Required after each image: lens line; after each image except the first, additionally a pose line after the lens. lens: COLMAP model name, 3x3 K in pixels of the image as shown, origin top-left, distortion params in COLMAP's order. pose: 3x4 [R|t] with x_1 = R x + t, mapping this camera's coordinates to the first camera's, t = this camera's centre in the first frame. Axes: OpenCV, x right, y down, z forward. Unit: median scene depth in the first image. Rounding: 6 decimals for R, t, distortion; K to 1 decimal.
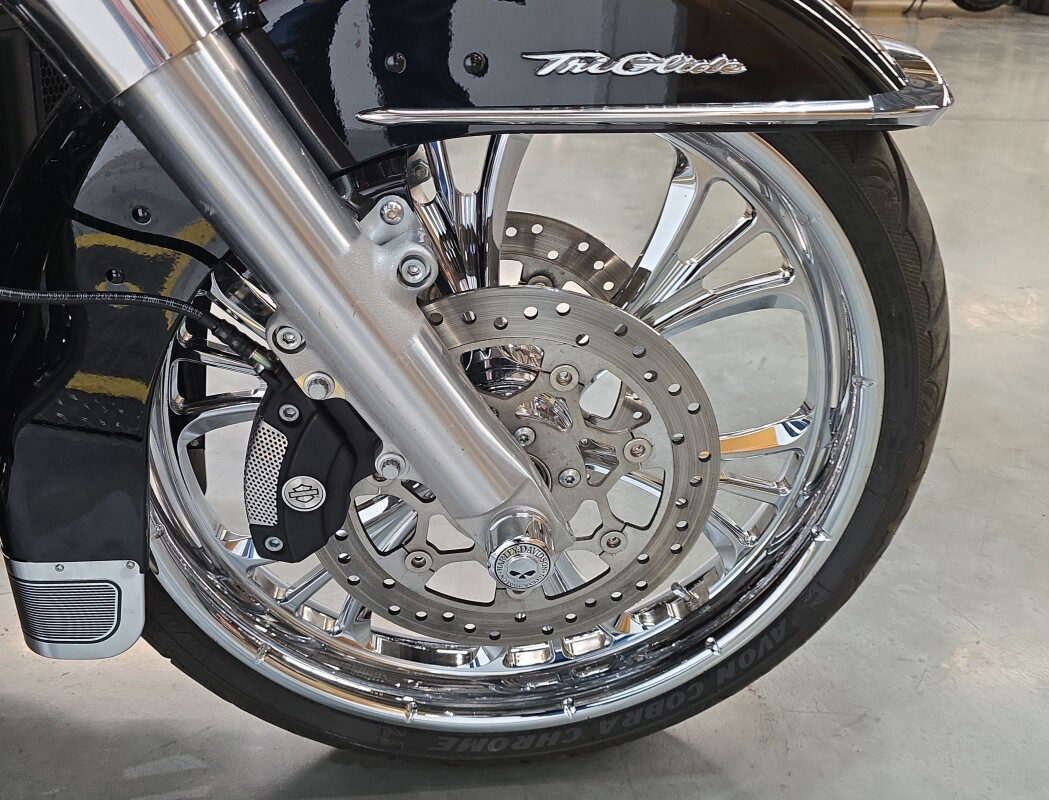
lens RADIAL K [[894.8, 0, 524.5], [0, 894.8, 400.0], [0, 0, 1]] dist [0.108372, -0.174475]
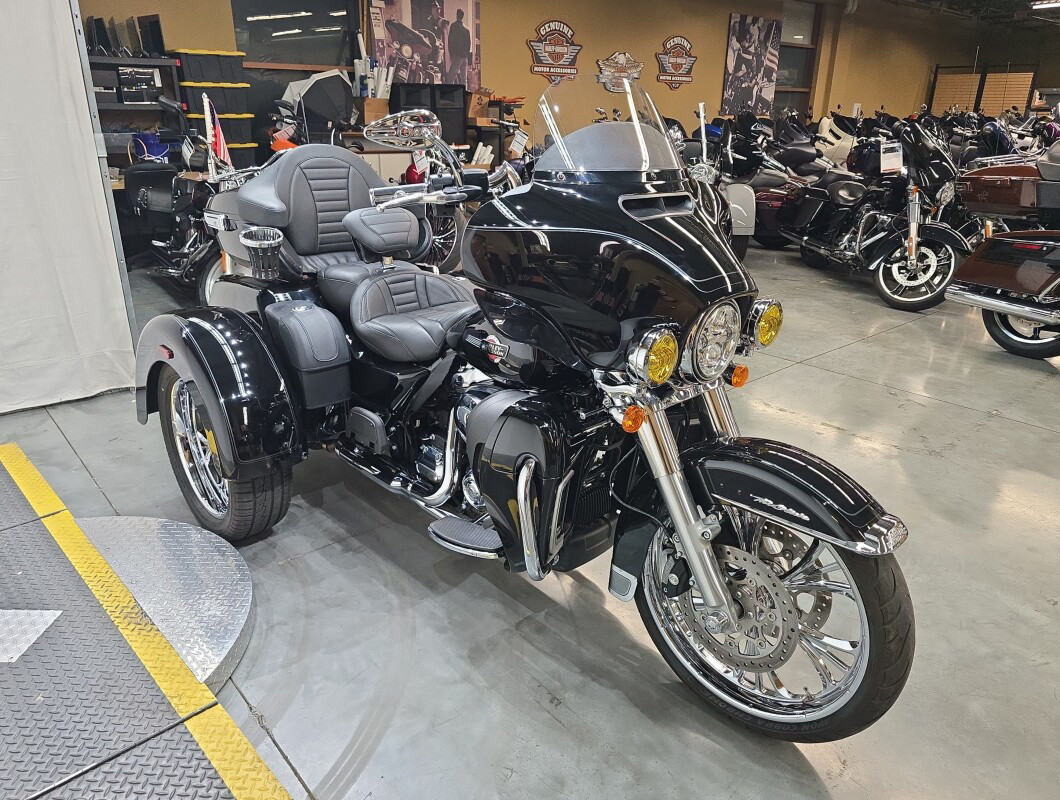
lens RADIAL K [[723.0, 0, 530.0], [0, 723.0, 400.0], [0, 0, 1]] dist [0.004644, 0.000826]
pose [[0.644788, 0.261921, -0.718085, 1.193469], [-0.382629, 0.923878, -0.006590, -0.298112], [0.661697, 0.279009, 0.695925, -1.496058]]
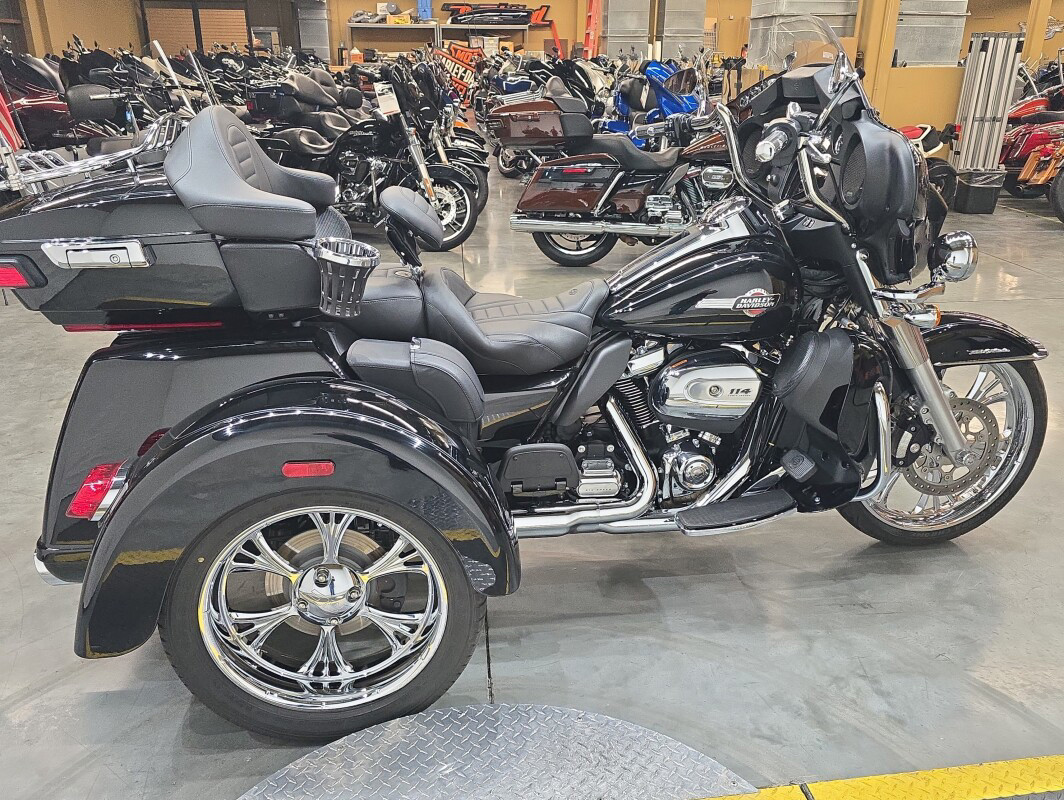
lens RADIAL K [[843.2, 0, 532.0], [0, 843.2, 400.0], [0, 0, 1]] dist [0.011927, 0.009094]
pose [[0.997205, -0.043741, 0.060567, -2.142966], [0.052529, 0.986971, -0.152080, 0.369281], [-0.053126, 0.154837, 0.986511, -2.719396]]
